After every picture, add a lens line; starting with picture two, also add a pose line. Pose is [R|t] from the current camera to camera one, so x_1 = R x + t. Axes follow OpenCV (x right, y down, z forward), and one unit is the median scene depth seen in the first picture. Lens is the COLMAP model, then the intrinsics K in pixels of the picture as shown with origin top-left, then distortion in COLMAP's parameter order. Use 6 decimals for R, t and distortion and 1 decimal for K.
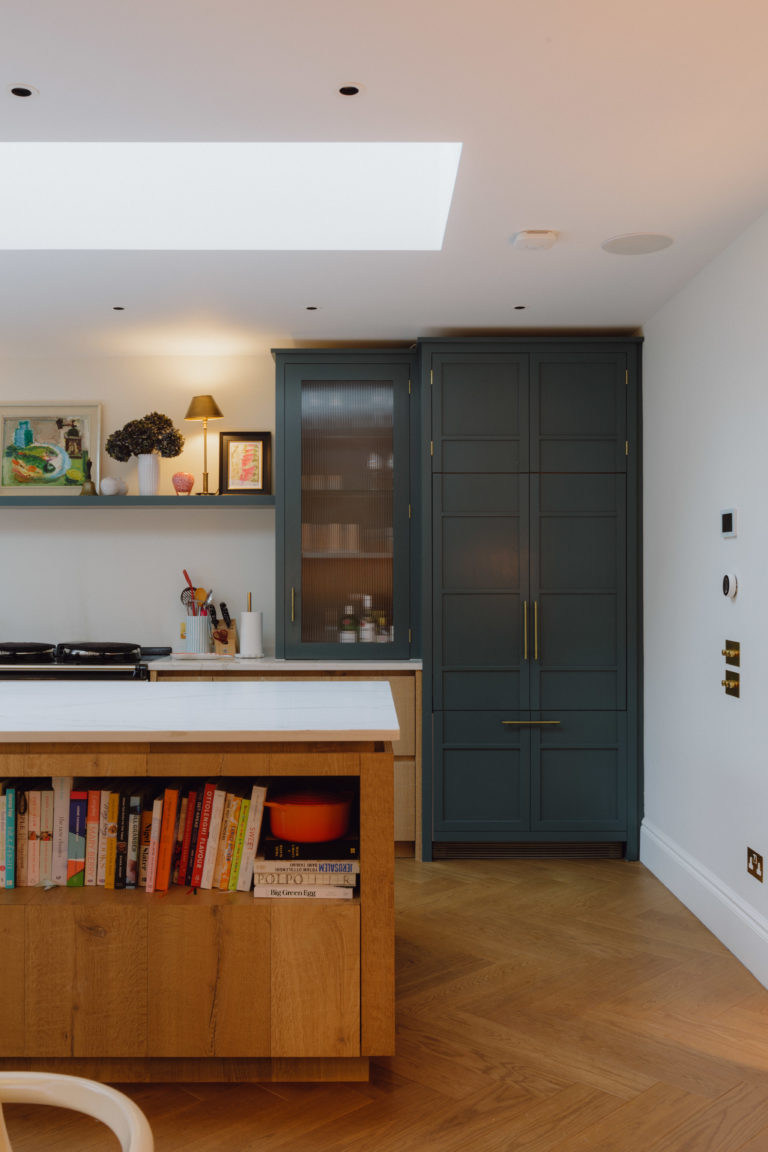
lens RADIAL K [[1227.9, 0, 387.2], [0, 1227.9, 579.5], [0, 0, 1]] dist [0.018730, 0.000000]
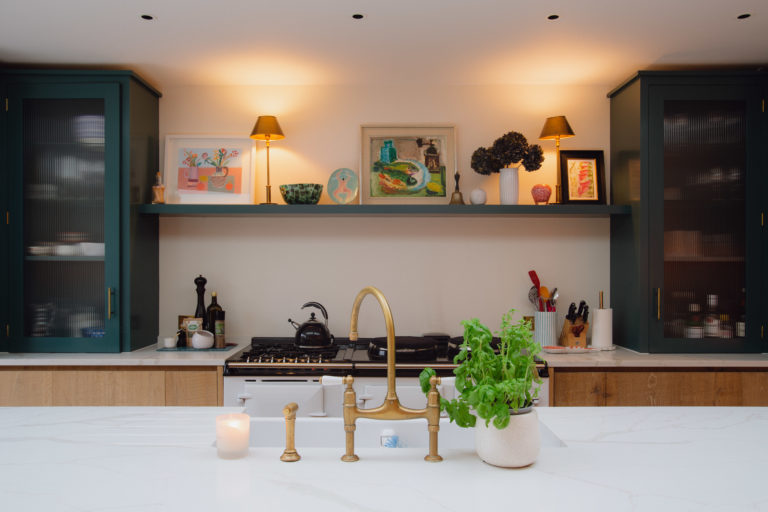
lens RADIAL K [[610.5, 0, 379.0], [0, 610.5, 259.6], [0, 0, 1]] dist [-0.042153, 0.013817]
pose [[0.999858, 0.001016, 0.016820, -0.314839], [-0.000976, 0.999997, -0.002347, -0.016632], [-0.016822, 0.002330, 0.999856, 0.435361]]
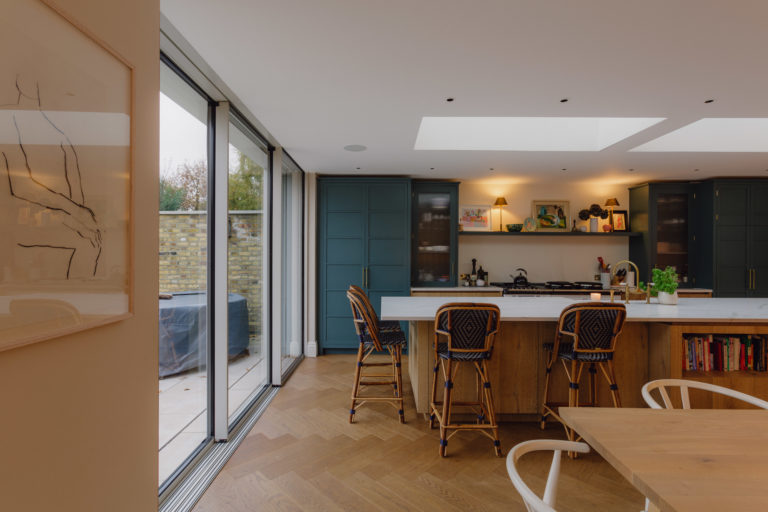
lens RADIAL K [[380.9, 0, 386.2], [0, 380.9, 254.4], [0, 0, 1]] dist [0.002705, 0.000415]
pose [[0.999590, 0.004856, 0.028218, -0.699501], [-0.004948, 0.999983, 0.003176, -0.014747], [-0.028203, -0.003315, 0.999597, 0.099453]]
